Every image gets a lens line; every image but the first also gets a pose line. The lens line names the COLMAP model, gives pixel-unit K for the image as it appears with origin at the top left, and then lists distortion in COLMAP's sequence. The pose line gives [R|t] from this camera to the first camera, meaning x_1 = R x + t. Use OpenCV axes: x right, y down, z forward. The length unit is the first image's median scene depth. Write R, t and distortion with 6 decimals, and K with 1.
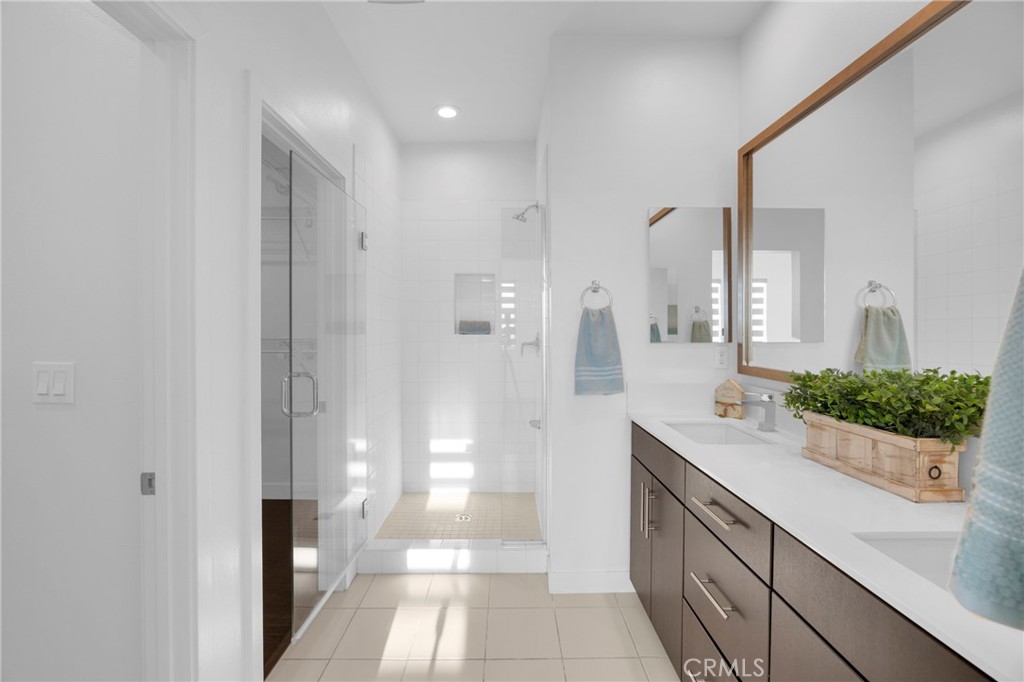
lens RADIAL K [[432.7, 0, 513.6], [0, 432.7, 334.1], [0, 0, 1]] dist [-0.011700, 0.001647]
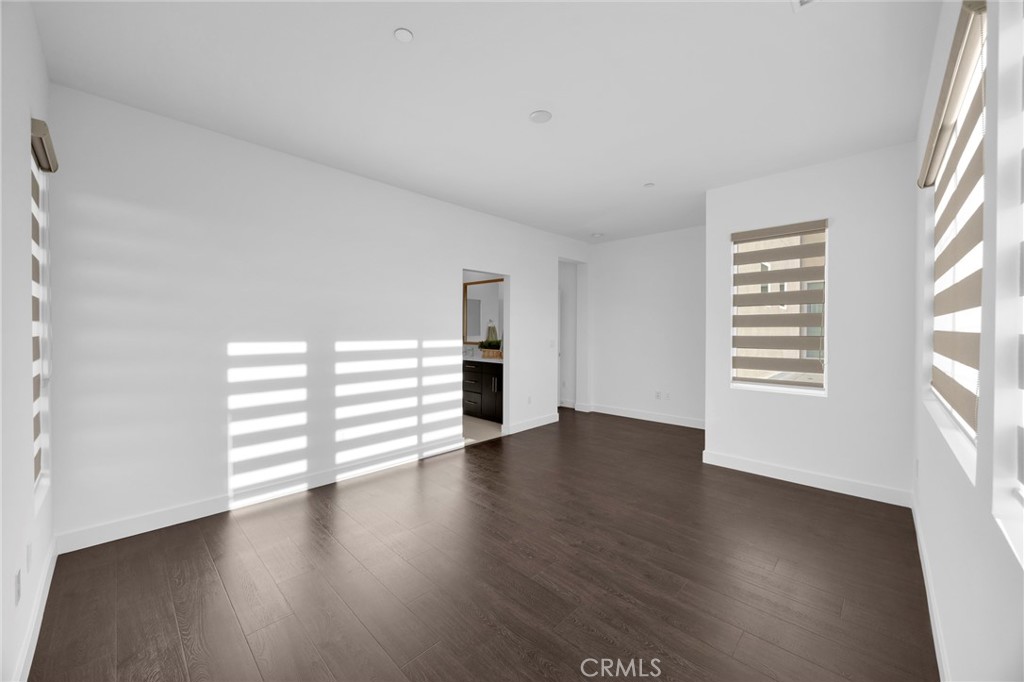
lens RADIAL K [[390.8, 0, 516.0], [0, 390.8, 340.9], [0, 0, 1]] dist [-0.013175, 0.000214]
pose [[0.696996, -0.022830, 0.716711, -1.541071], [0.006630, 0.999656, 0.025394, -0.017183], [-0.717044, -0.012948, 0.696908, -1.634561]]
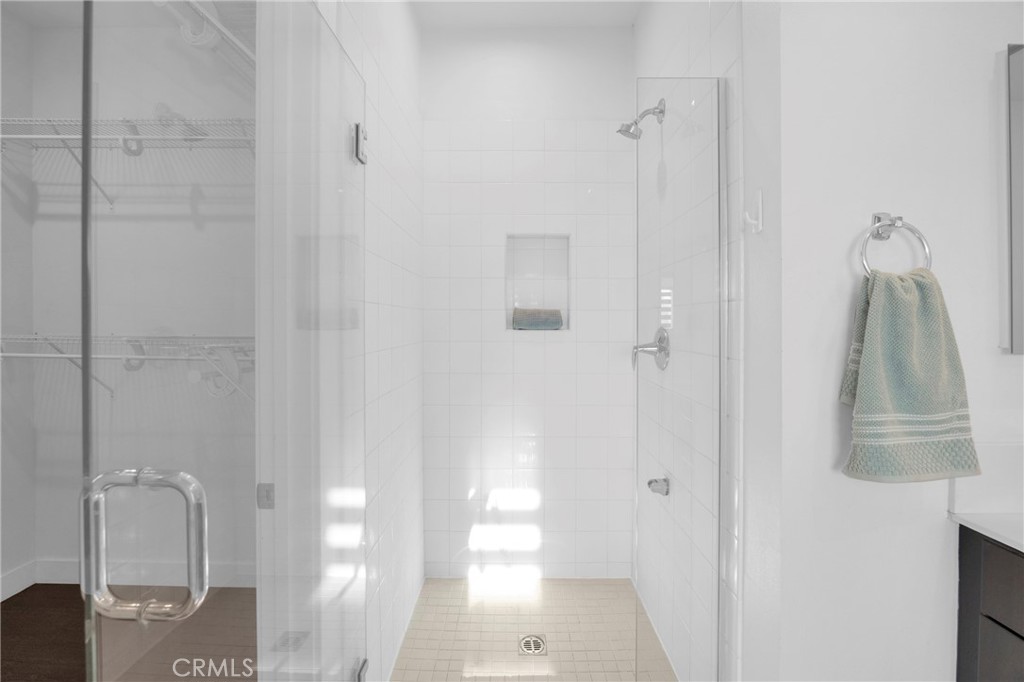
lens RADIAL K [[432.7, 0, 511.9], [0, 432.7, 327.4], [0, 0, 1]] dist [-0.011700, 0.001647]
pose [[0.999857, 0.001399, -0.016847, -0.180857], [-0.001397, 0.999999, 0.000146, -0.006030], [0.016847, -0.000122, 0.999858, 0.560368]]
